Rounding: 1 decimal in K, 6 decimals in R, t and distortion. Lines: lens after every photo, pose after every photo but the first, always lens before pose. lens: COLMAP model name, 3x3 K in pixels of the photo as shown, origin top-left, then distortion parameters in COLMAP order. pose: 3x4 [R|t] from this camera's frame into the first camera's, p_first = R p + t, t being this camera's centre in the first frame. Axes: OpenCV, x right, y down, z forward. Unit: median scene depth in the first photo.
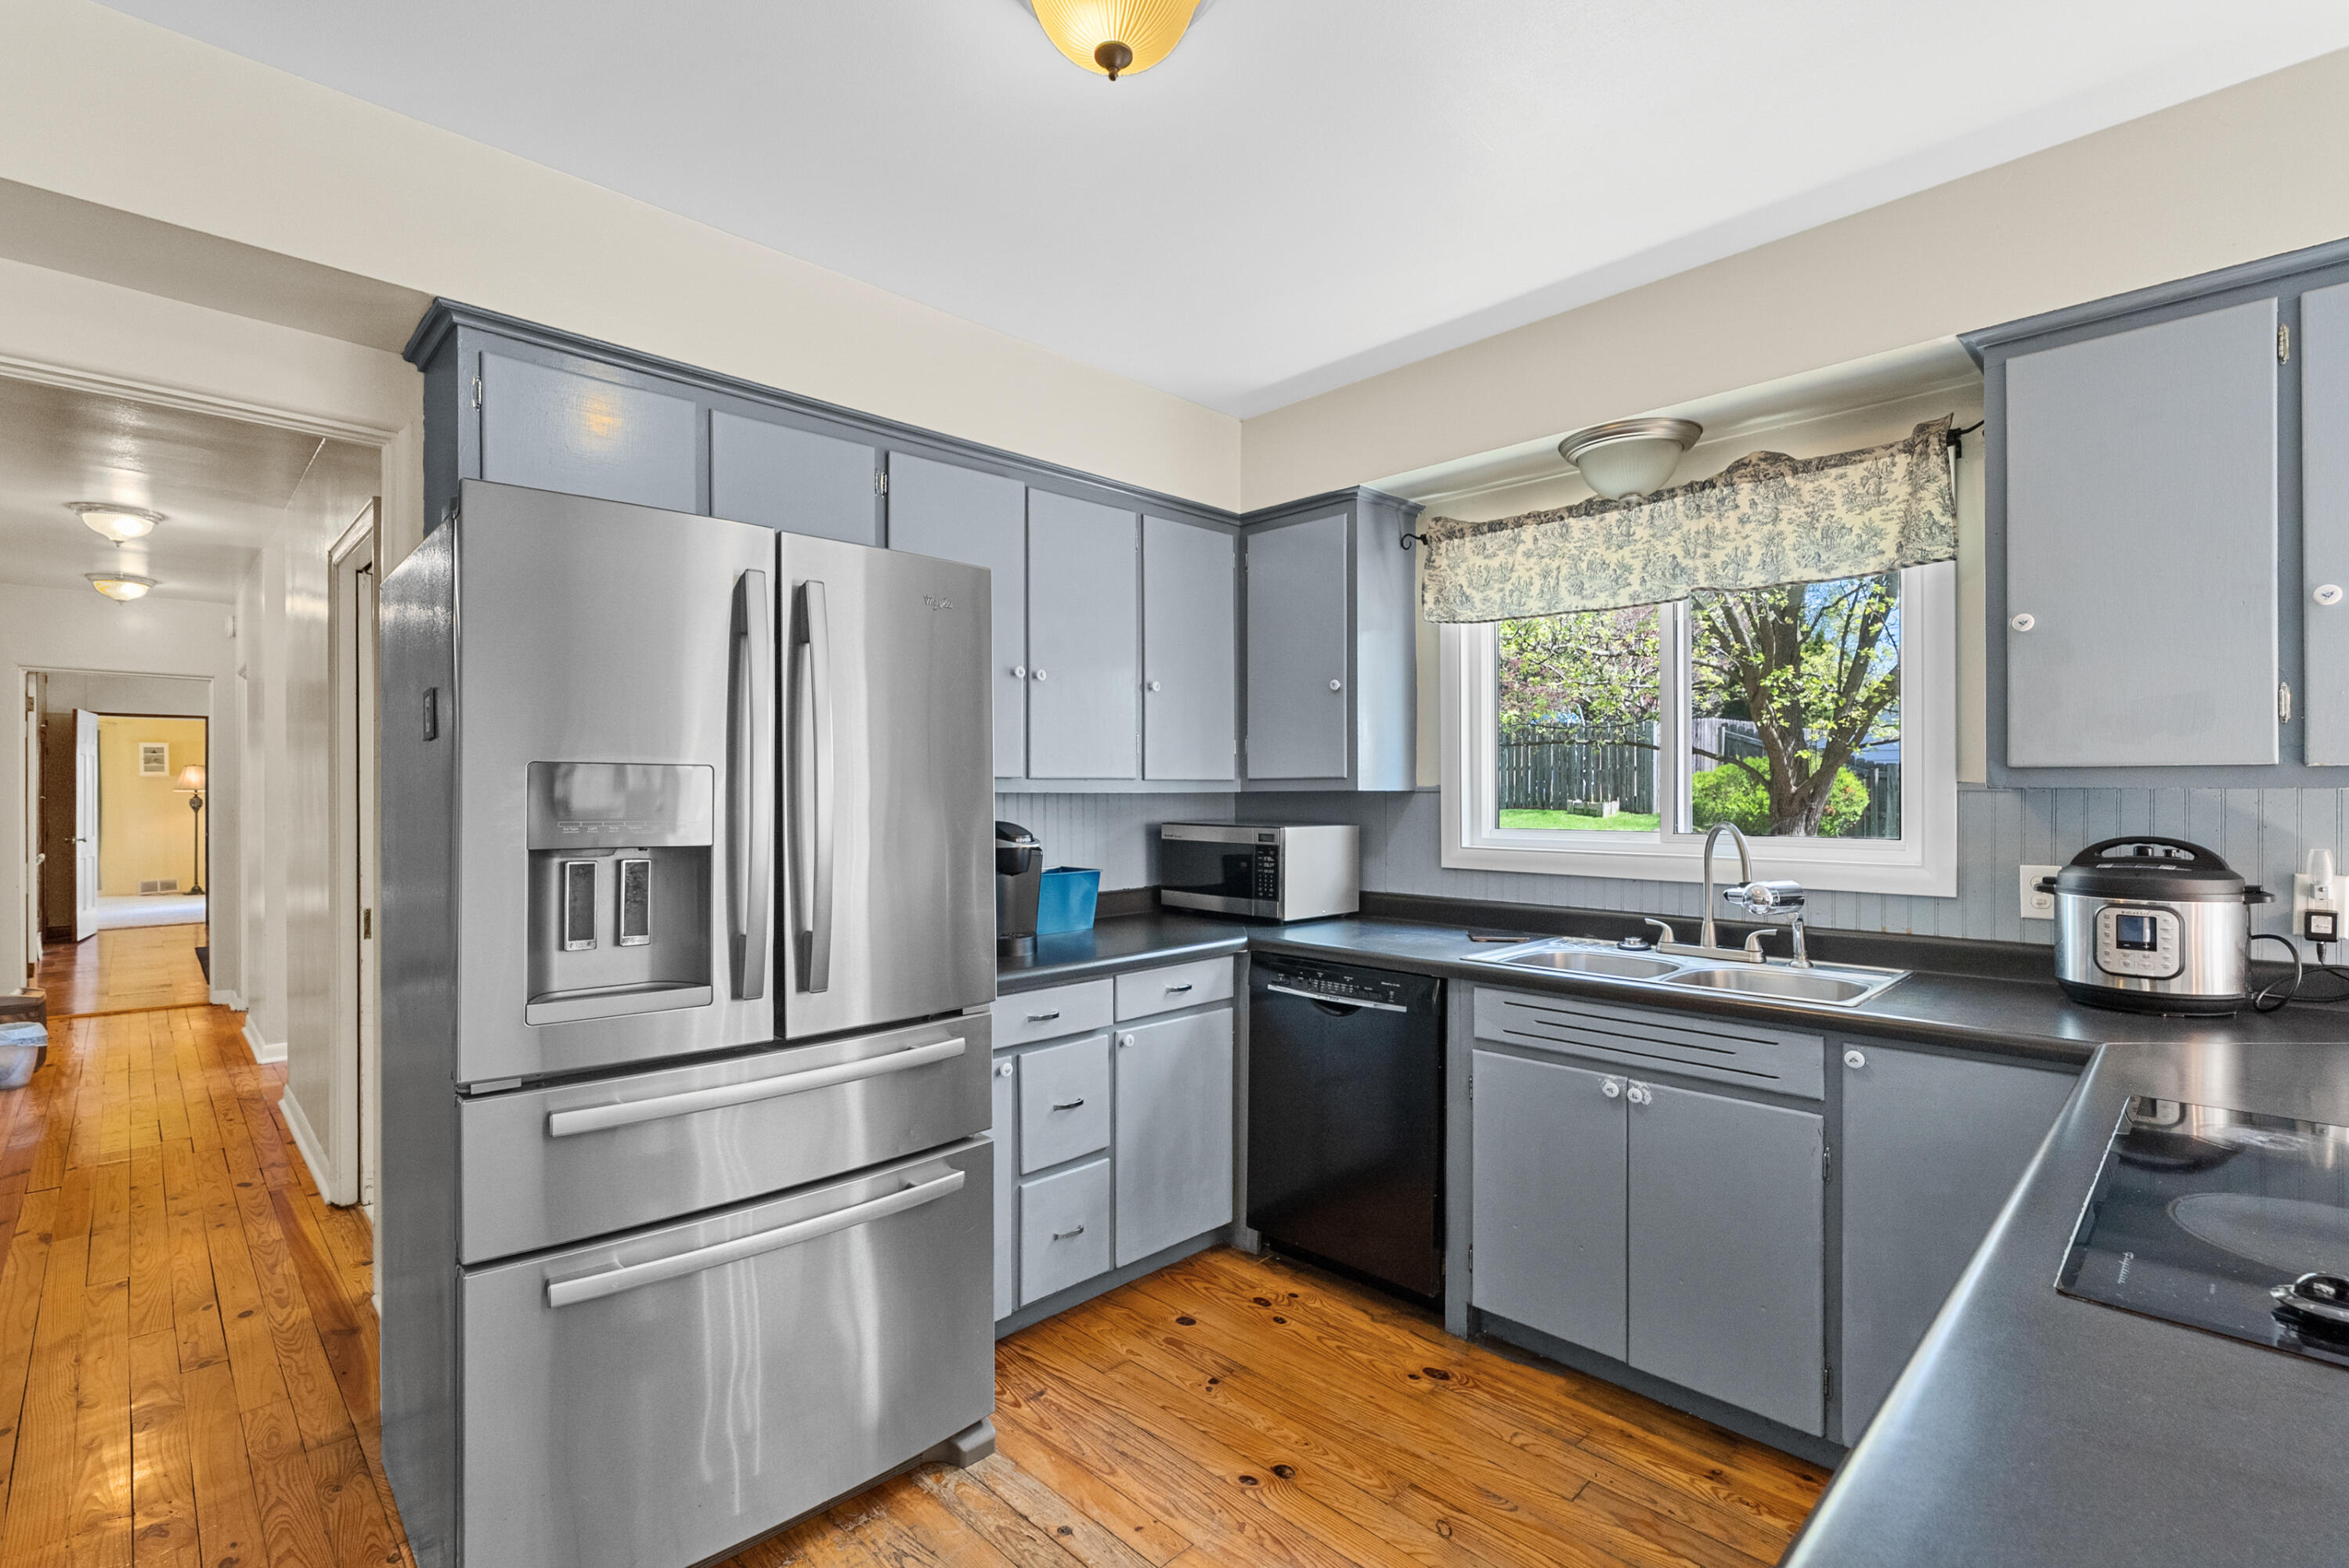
lens RADIAL K [[1056.4, 0, 1183.2], [0, 1056.4, 793.5], [0, 0, 1]] dist [-0.011008, 0.004076]
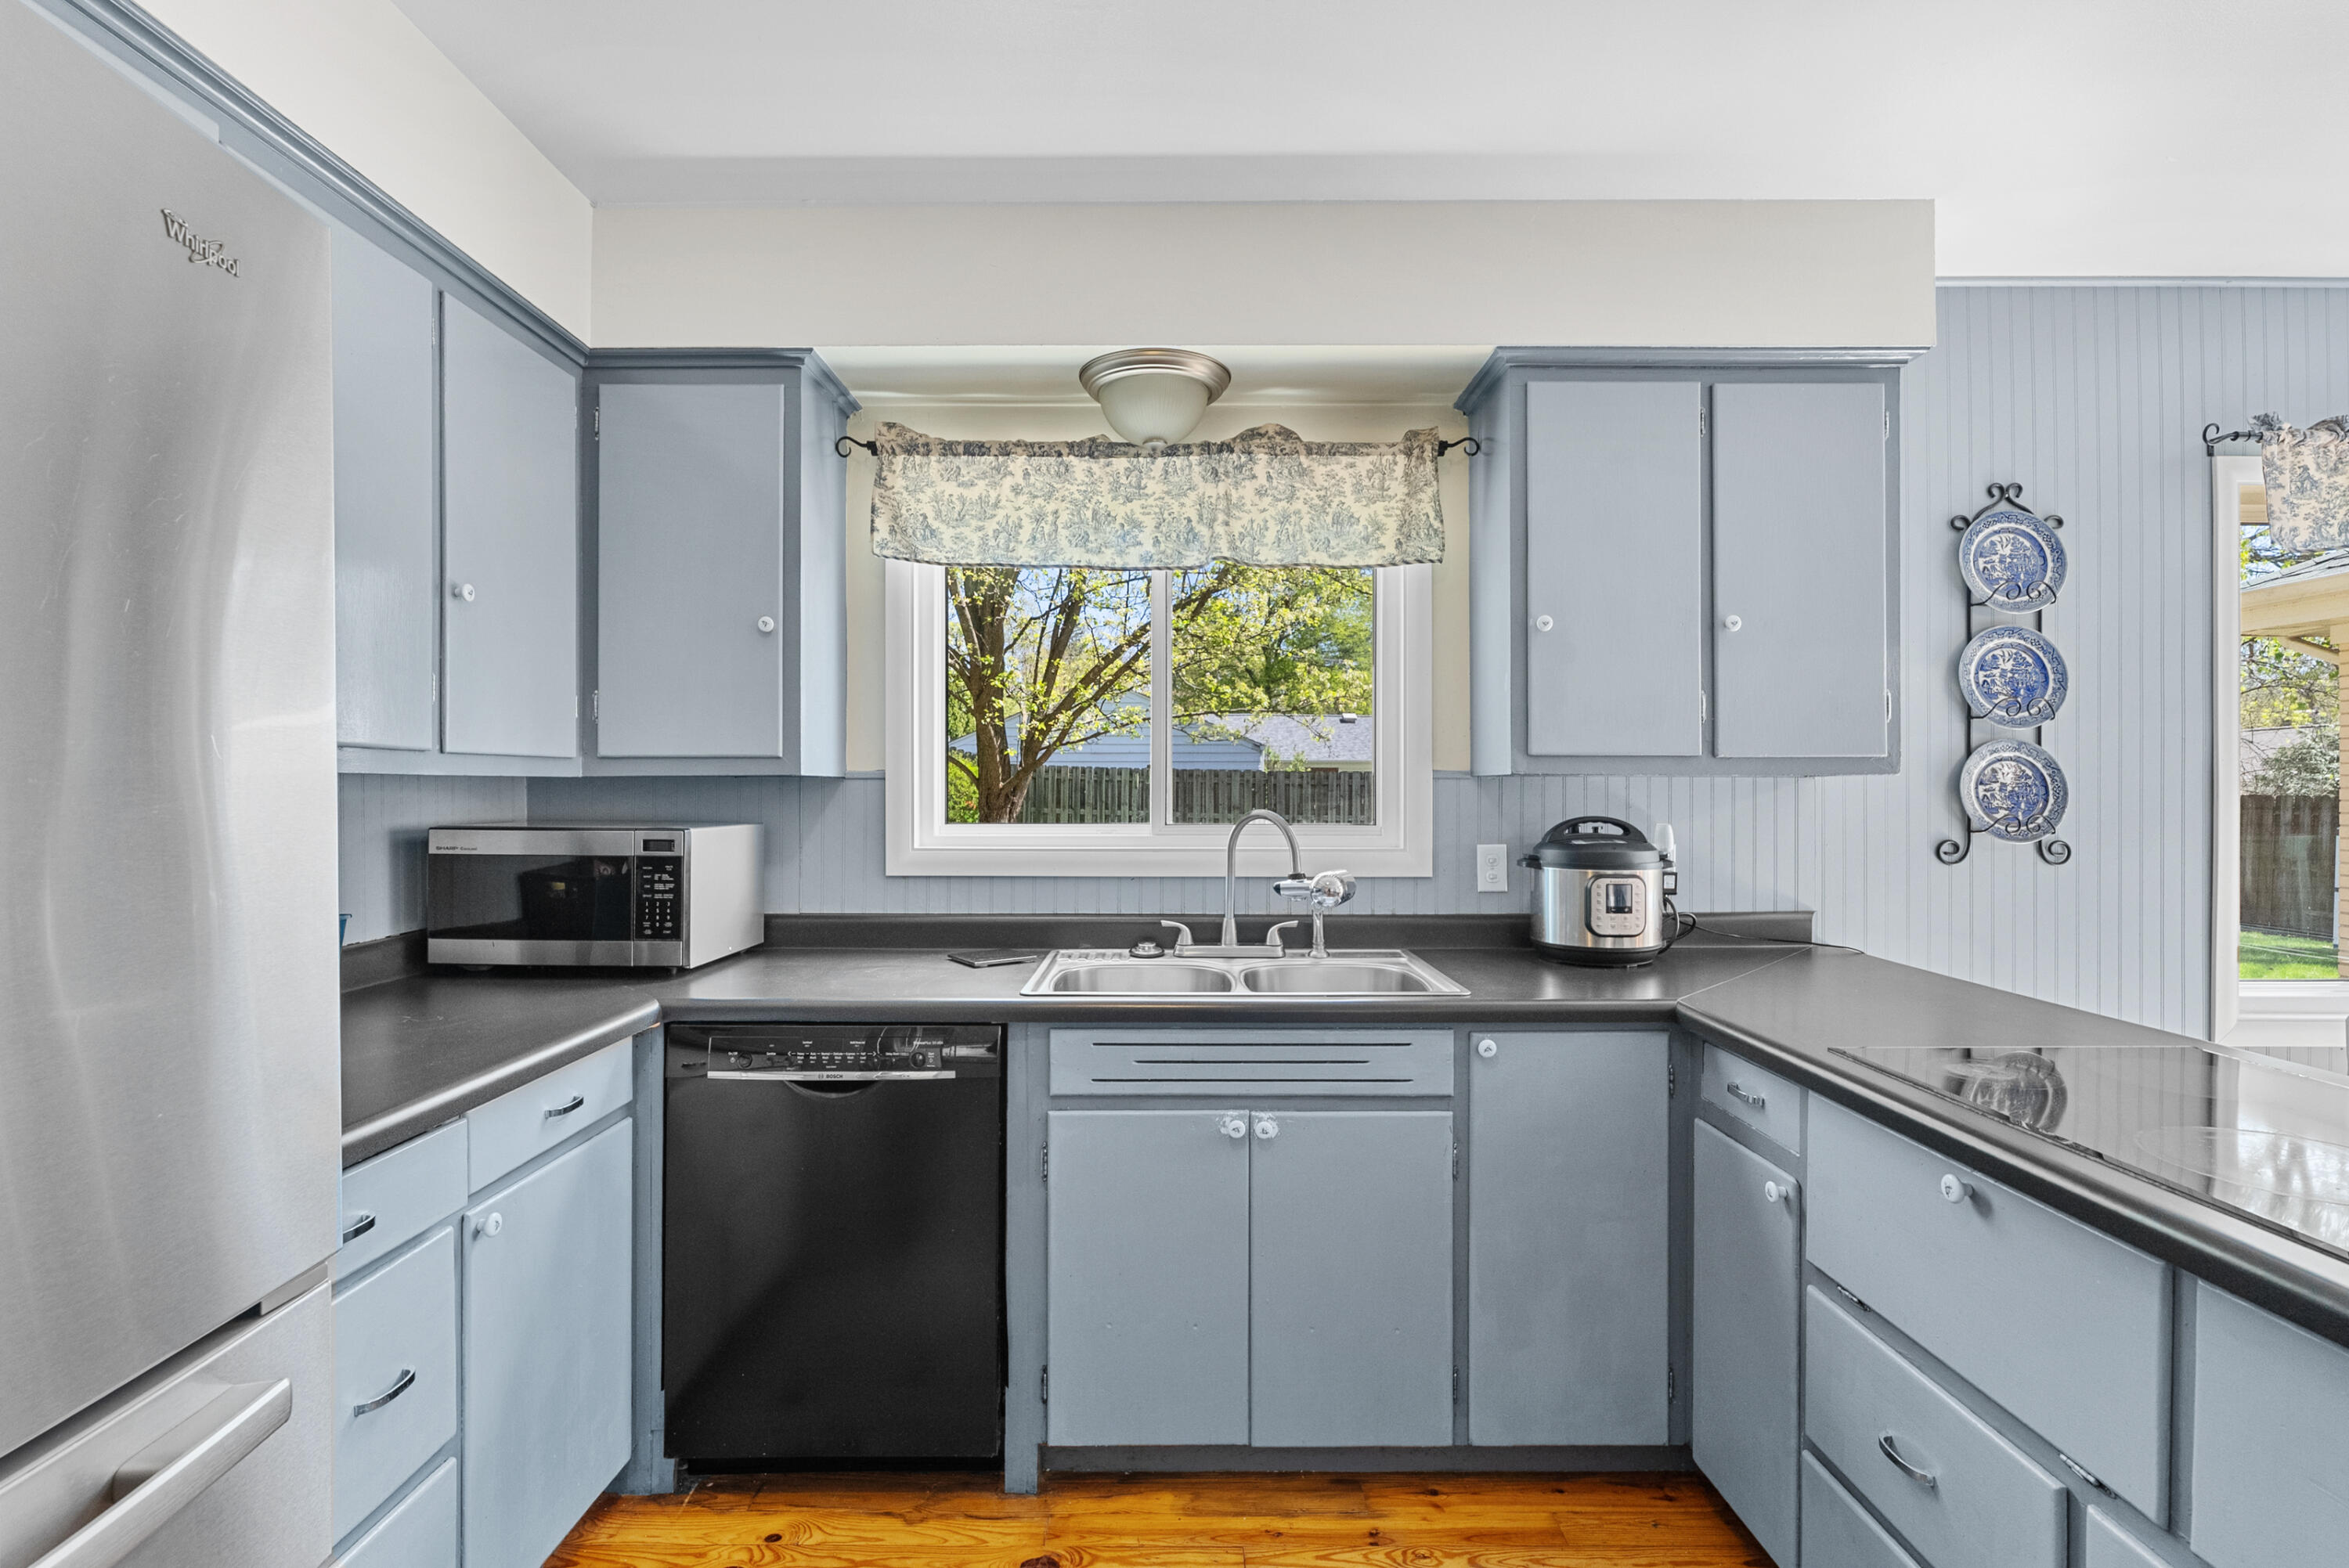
lens RADIAL K [[1056.4, 0, 1182.1], [0, 1056.4, 790.1], [0, 0, 1]] dist [-0.011008, 0.004076]
pose [[0.706414, 0.001554, 0.707798, -0.171905], [-0.000270, 0.999998, -0.001927, 0.009652], [-0.707799, 0.001170, 0.706413, 0.338175]]
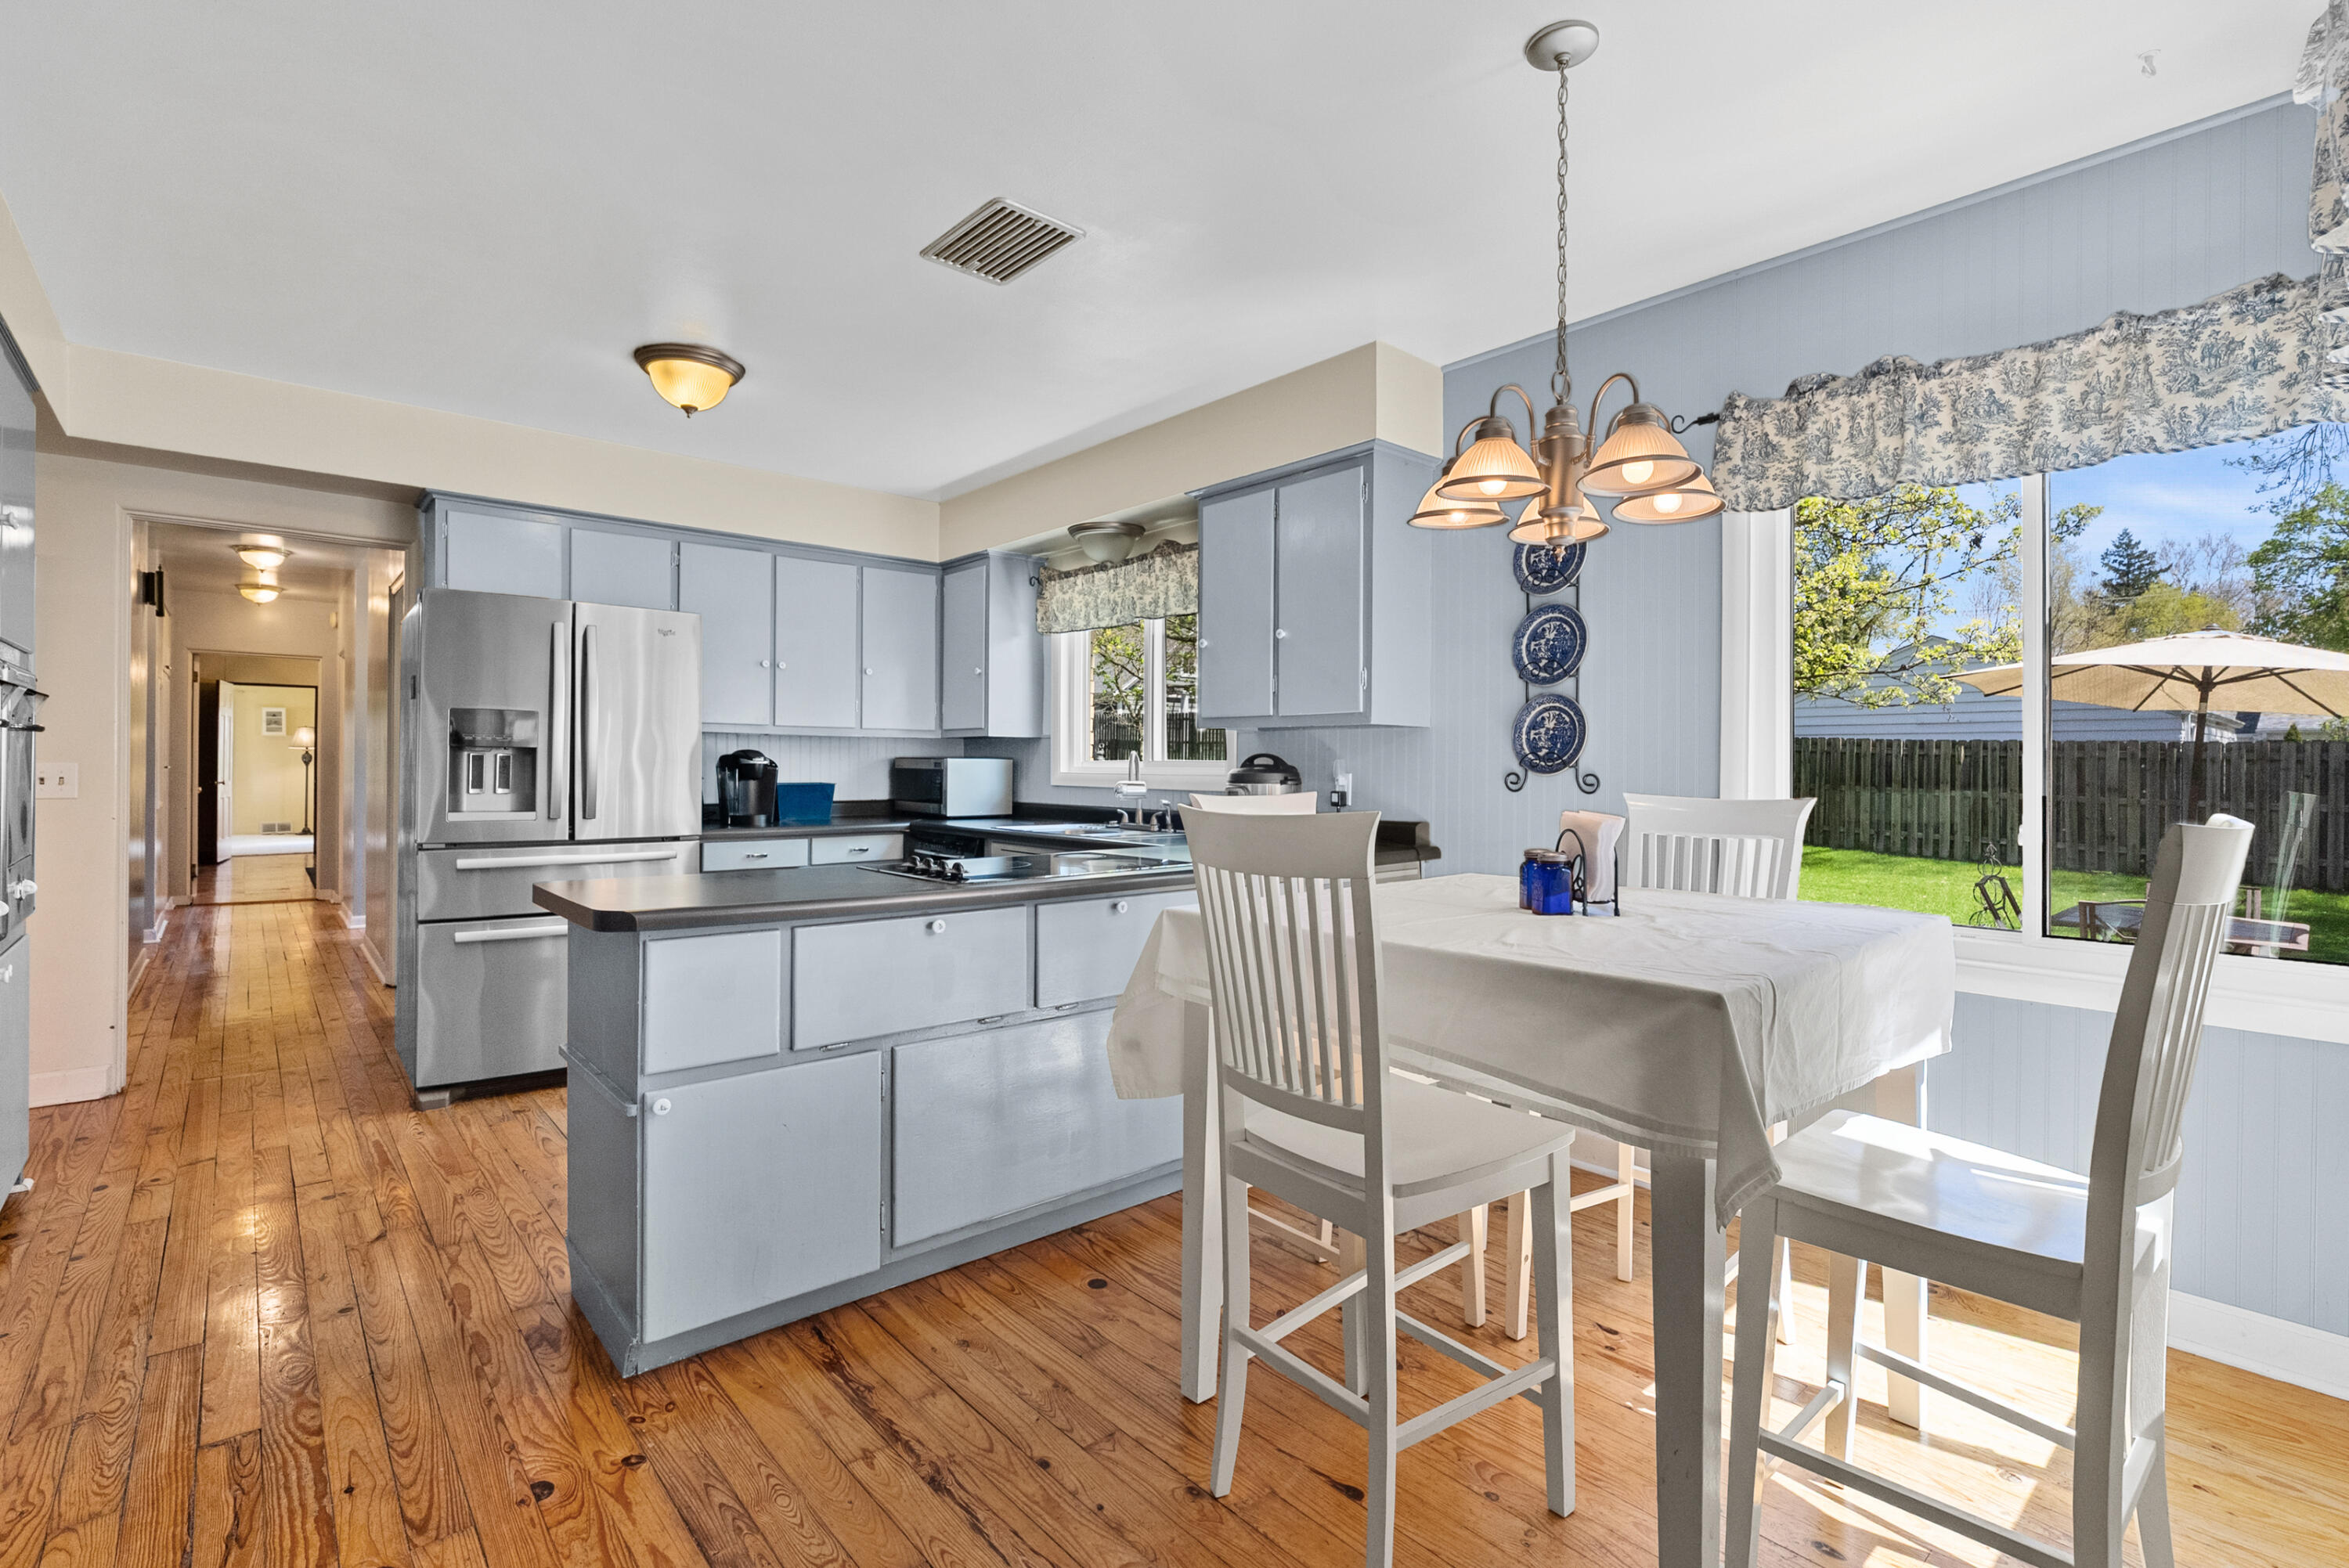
lens RADIAL K [[1056.4, 0, 1188.2], [0, 1056.4, 766.8], [0, 0, 1]] dist [-0.011008, 0.004076]
pose [[0.998421, 0.008966, -0.055454, 0.612286], [-0.009004, 0.999959, -0.000432, 0.046435], [0.055448, 0.000930, 0.998461, -0.661966]]
